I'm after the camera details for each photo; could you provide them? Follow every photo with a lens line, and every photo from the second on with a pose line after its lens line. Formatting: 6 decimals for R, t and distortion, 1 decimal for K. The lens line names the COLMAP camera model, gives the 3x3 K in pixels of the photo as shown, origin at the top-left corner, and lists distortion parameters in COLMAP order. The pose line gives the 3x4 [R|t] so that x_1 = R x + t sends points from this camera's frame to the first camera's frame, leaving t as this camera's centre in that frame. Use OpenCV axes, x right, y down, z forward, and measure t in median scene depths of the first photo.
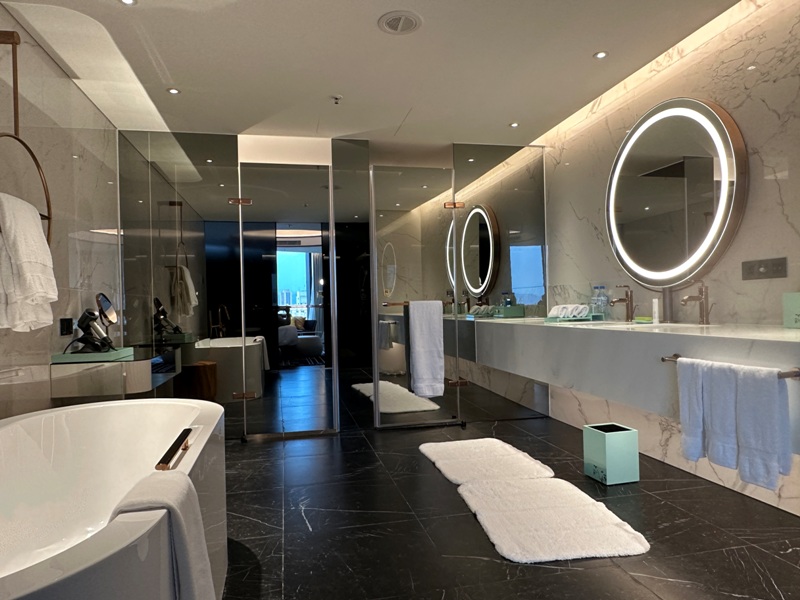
lens RADIAL K [[523.1, 0, 393.1], [0, 523.1, 301.4], [0, 0, 1]] dist [0.010132, 0.004018]
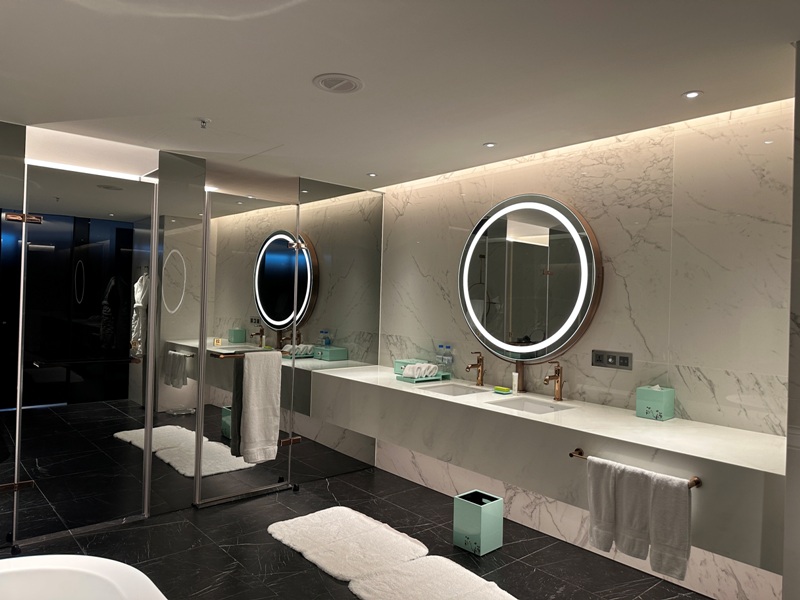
lens RADIAL K [[557.7, 0, 395.8], [0, 557.7, 299.2], [0, 0, 1]] dist [0.141409, -0.212469]
pose [[0.878753, 0.048929, 0.474762, -0.278196], [-0.051694, 0.998637, -0.007238, -0.132262], [-0.474469, -0.018182, 0.880084, 0.081199]]
